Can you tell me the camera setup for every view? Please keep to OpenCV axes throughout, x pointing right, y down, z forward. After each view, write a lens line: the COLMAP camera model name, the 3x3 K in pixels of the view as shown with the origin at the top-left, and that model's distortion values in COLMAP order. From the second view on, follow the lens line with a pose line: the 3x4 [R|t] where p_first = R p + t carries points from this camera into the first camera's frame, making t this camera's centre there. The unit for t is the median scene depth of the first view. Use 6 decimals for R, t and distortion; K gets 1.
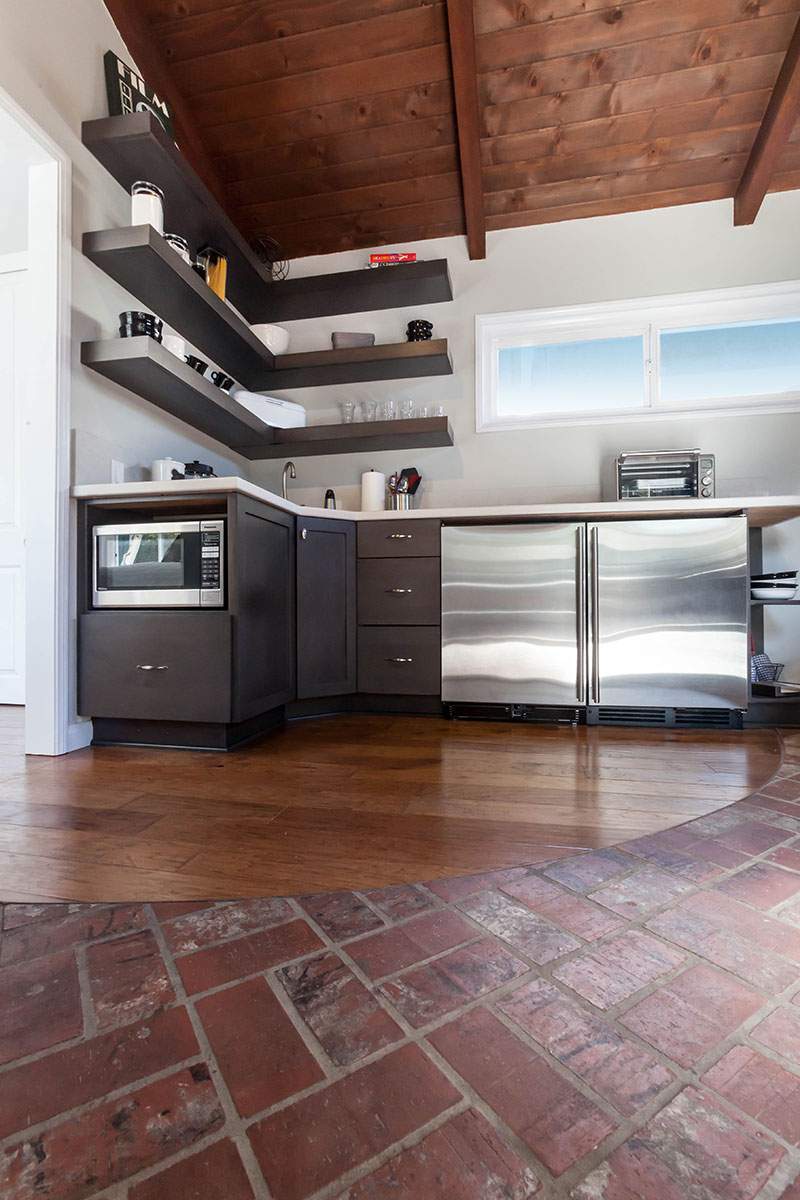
lens RADIAL K [[557.9, 0, 388.7], [0, 557.9, 594.5], [0, 0, 1]] dist [-0.001039, 0.002555]
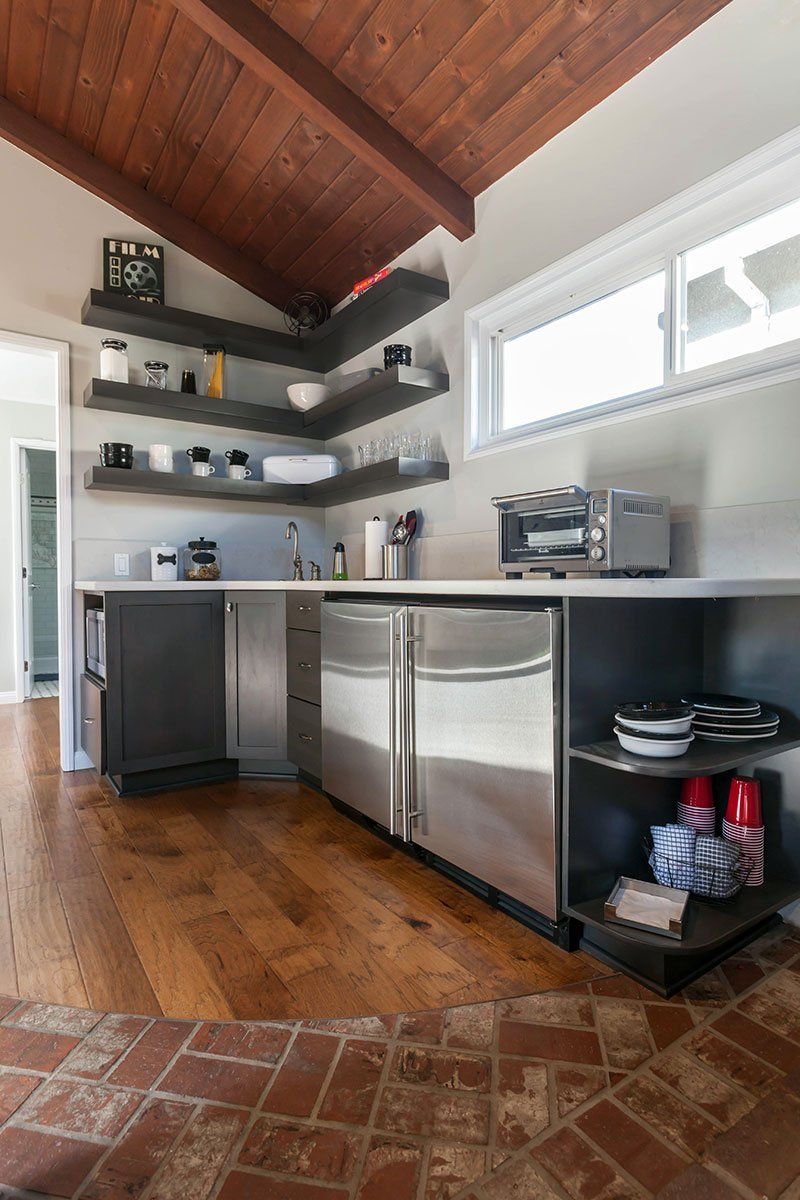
lens RADIAL K [[648.1, 0, 429.2], [0, 648.1, 588.5], [0, 0, 1]] dist [0.010027, -0.000236]
pose [[0.722712, 0.009705, -0.691081, 1.163280], [0.012620, 0.999549, 0.027235, -0.208008], [0.691034, -0.028405, 0.722264, 0.447005]]
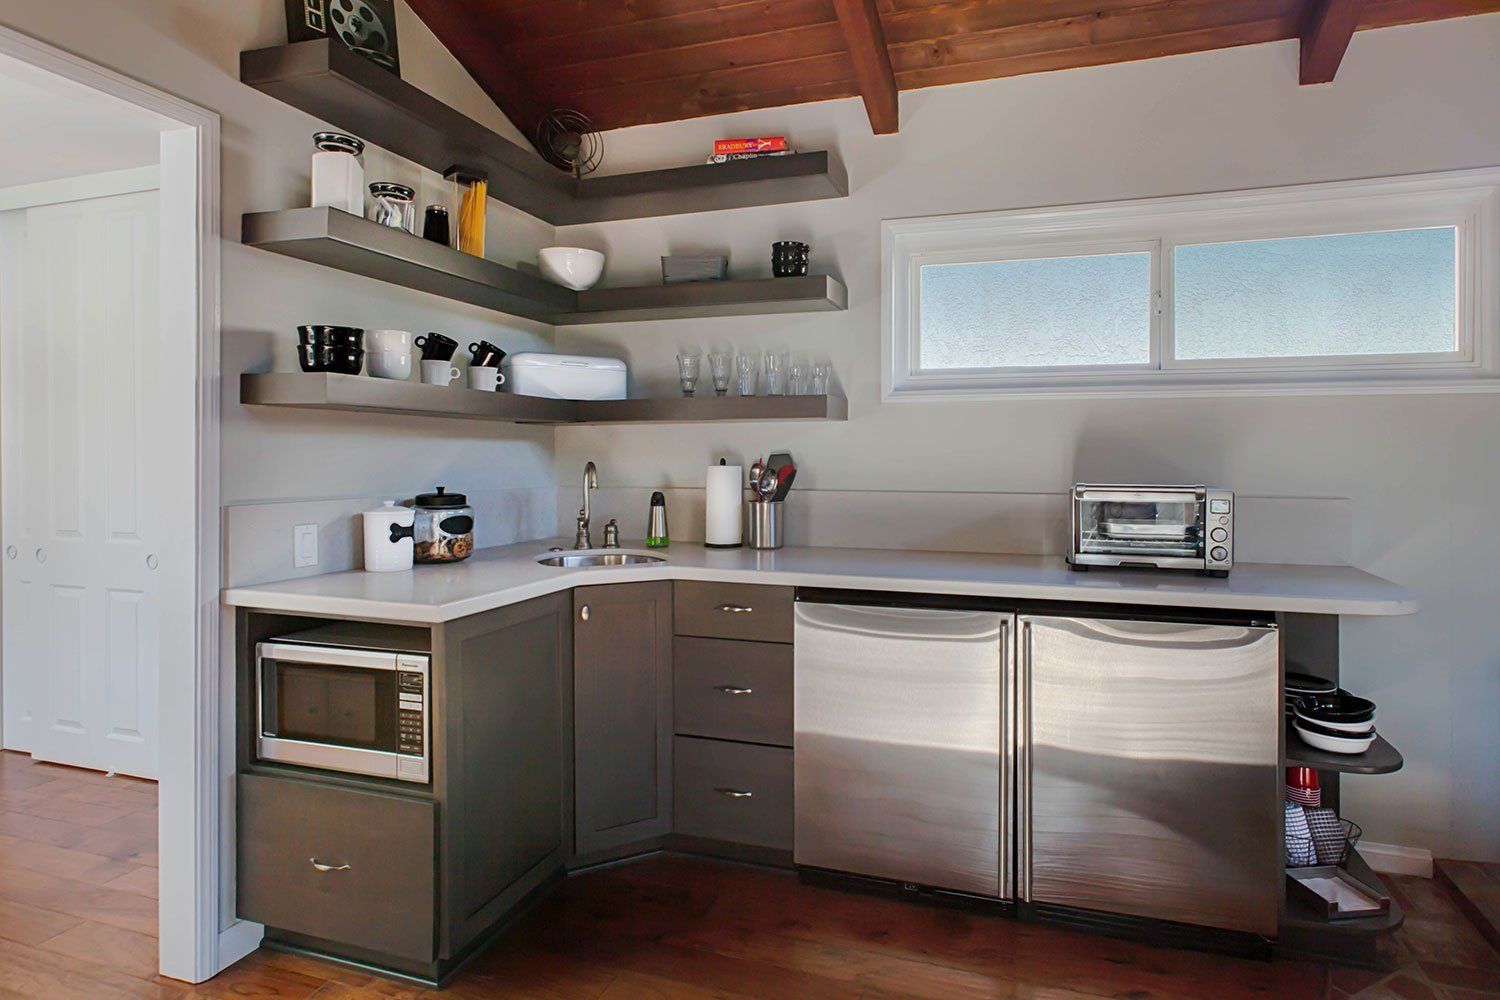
lens RADIAL K [[810.1, 0, 785.8], [0, 810.1, 448.3], [0, 0, 1]] dist [0.010027, -0.000236]
pose [[0.994942, 0.009564, -0.099994, 0.218134], [-0.007733, 0.999796, 0.018677, -0.390737], [0.100152, -0.017809, 0.994813, 0.074114]]
